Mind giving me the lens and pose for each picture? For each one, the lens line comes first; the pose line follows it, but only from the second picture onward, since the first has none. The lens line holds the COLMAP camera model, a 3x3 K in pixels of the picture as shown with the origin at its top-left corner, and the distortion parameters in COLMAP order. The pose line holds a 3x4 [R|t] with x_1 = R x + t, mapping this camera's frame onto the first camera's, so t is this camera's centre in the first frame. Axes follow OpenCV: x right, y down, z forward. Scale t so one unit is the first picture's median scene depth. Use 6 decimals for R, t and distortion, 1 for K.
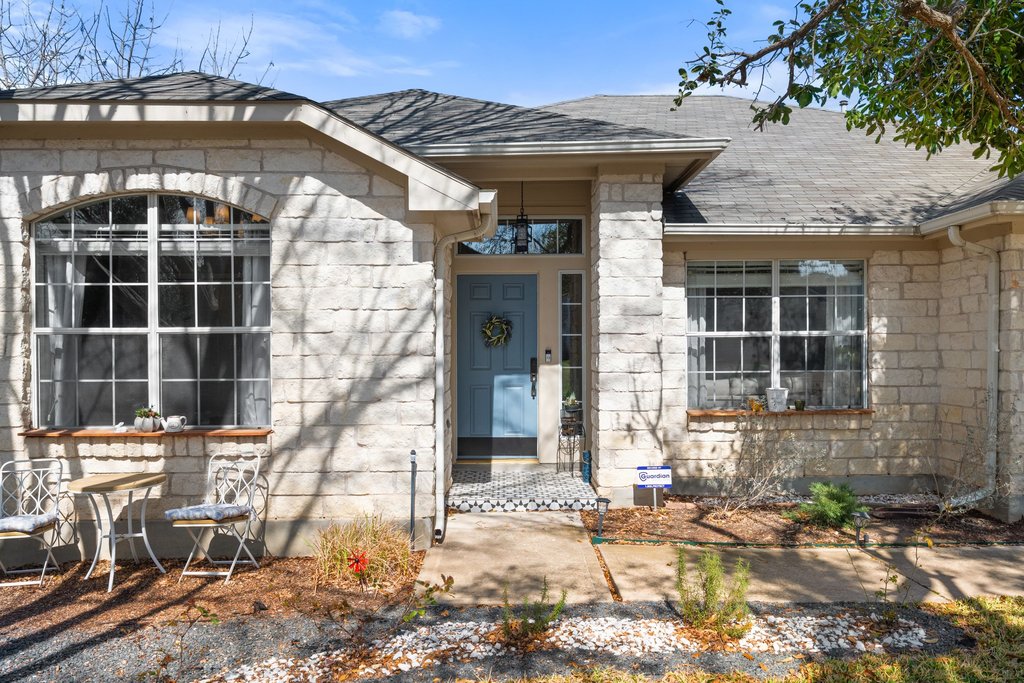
lens RADIAL K [[724.5, 0, 512.0], [0, 724.5, 341.5], [0, 0, 1]] dist [0.000608, 0.000850]
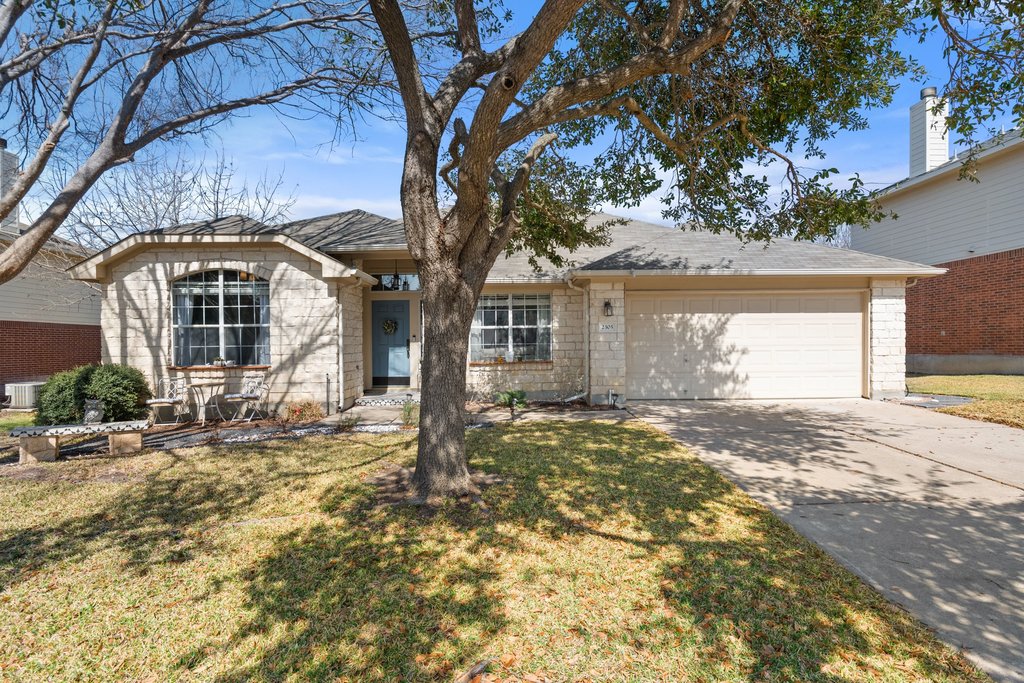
lens RADIAL K [[485.2, 0, 511.3], [0, 485.2, 345.6], [0, 0, 1]] dist [-0.003197, -0.000748]
pose [[0.999954, -0.007428, 0.006137, 0.475758], [0.007389, 0.999953, 0.006288, 0.049673], [-0.006184, -0.006243, 0.999961, -0.643248]]
